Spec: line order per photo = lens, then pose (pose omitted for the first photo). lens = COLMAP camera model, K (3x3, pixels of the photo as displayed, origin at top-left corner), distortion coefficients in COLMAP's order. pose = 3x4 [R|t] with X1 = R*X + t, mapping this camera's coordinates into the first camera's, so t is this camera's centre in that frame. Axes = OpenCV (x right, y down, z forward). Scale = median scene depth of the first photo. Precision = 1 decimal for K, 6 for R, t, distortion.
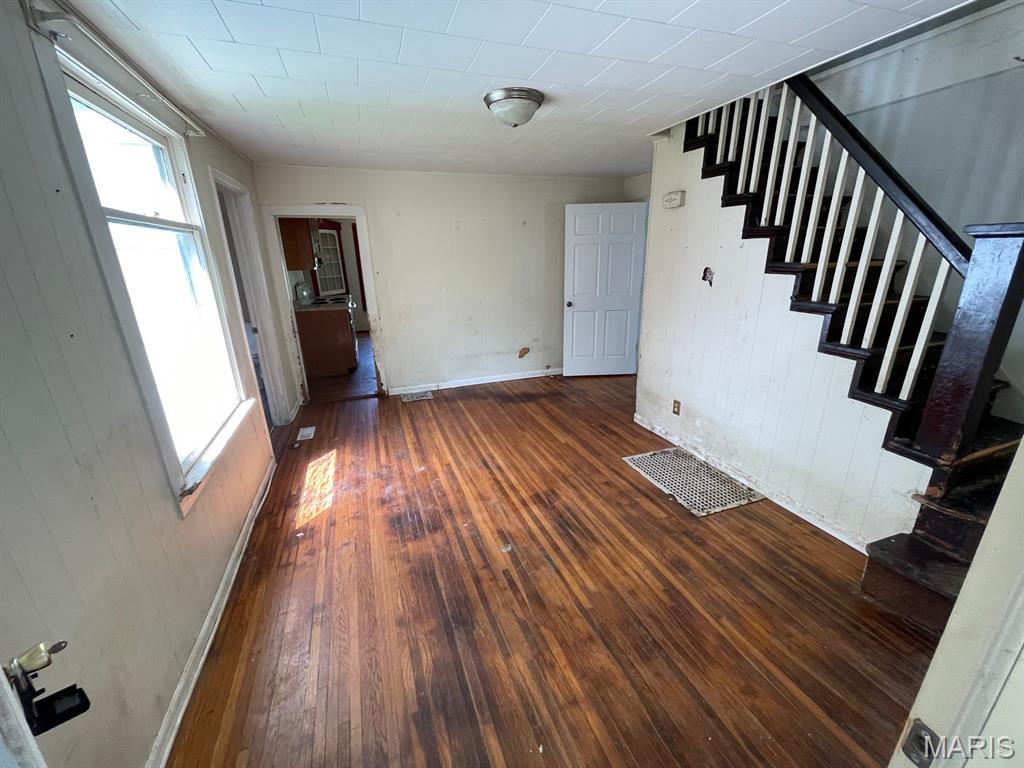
lens RADIAL K [[414.9, 0, 511.4], [0, 414.9, 388.7], [0, 0, 1]] dist [0.000369, 0.000951]
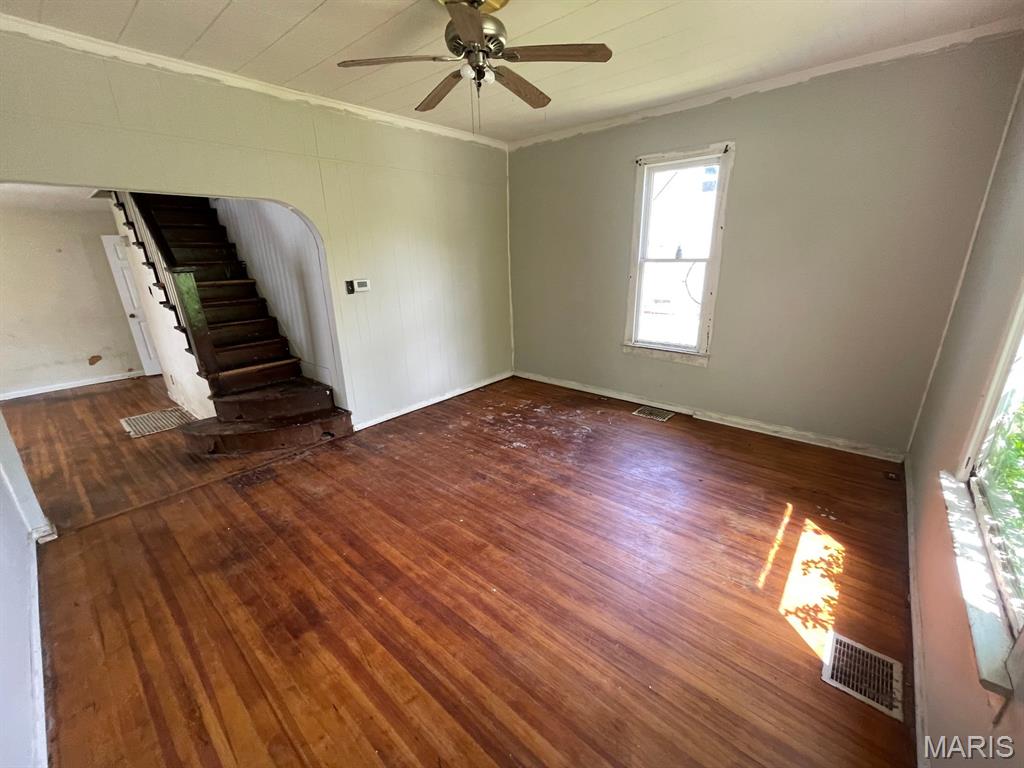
lens RADIAL K [[410.4, 0, 512.4], [0, 410.4, 389.1], [0, 0, 1]] dist [0.001102, 0.000721]
pose [[0.869814, -0.155397, 0.468268, 0.842186], [0.163119, 0.986307, 0.024316, 0.263946], [-0.465634, 0.055233, 0.883252, -0.942131]]
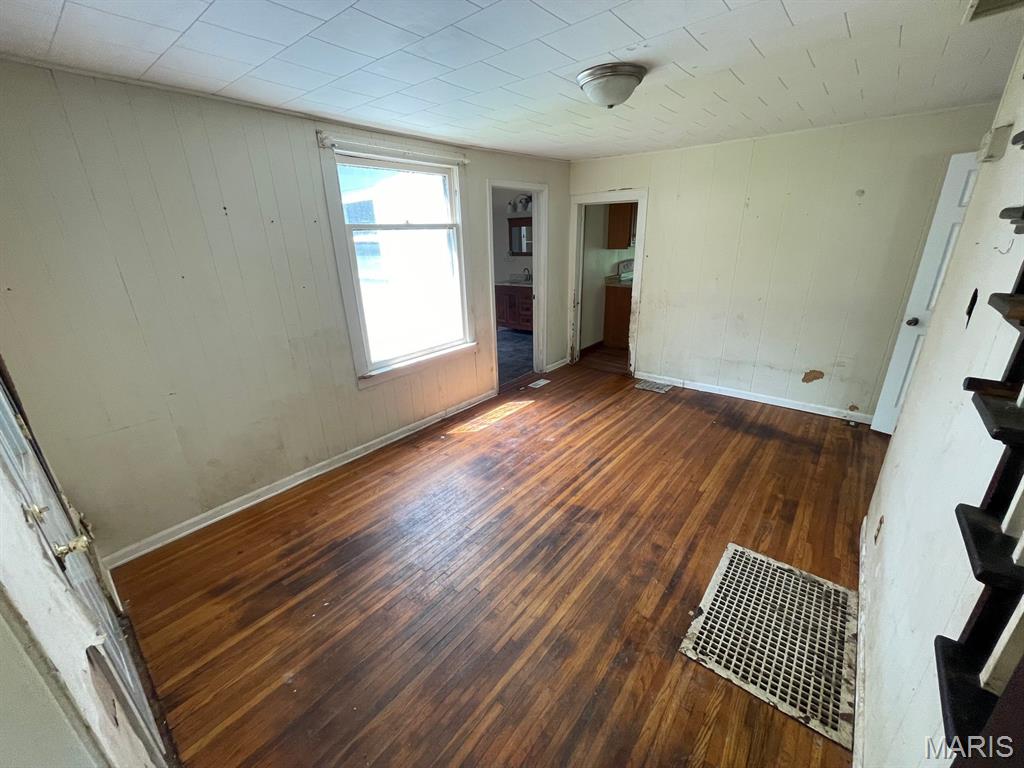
lens RADIAL K [[414.9, 0, 511.4], [0, 414.9, 388.7], [0, 0, 1]] dist [0.000369, 0.000951]
pose [[0.509834, 0.309492, -0.802673, 0.594629], [-0.253814, 0.945626, 0.203396, -0.138332], [0.821978, 0.100031, 0.560666, 0.284096]]
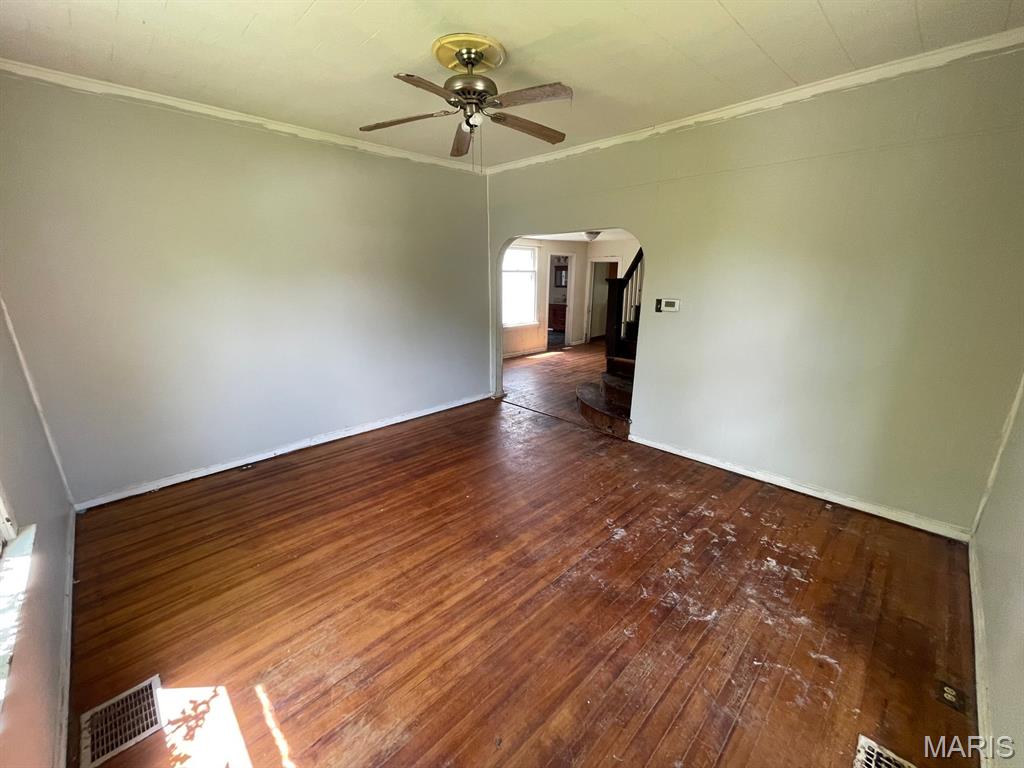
lens RADIAL K [[414.9, 0, 511.4], [0, 414.9, 388.7], [0, 0, 1]] dist [0.000369, 0.000951]
pose [[0.426463, 0.264908, -0.864843, 2.005187], [-0.294700, 0.944672, 0.144040, 0.098613], [0.855150, 0.193441, 0.480936, -0.568009]]
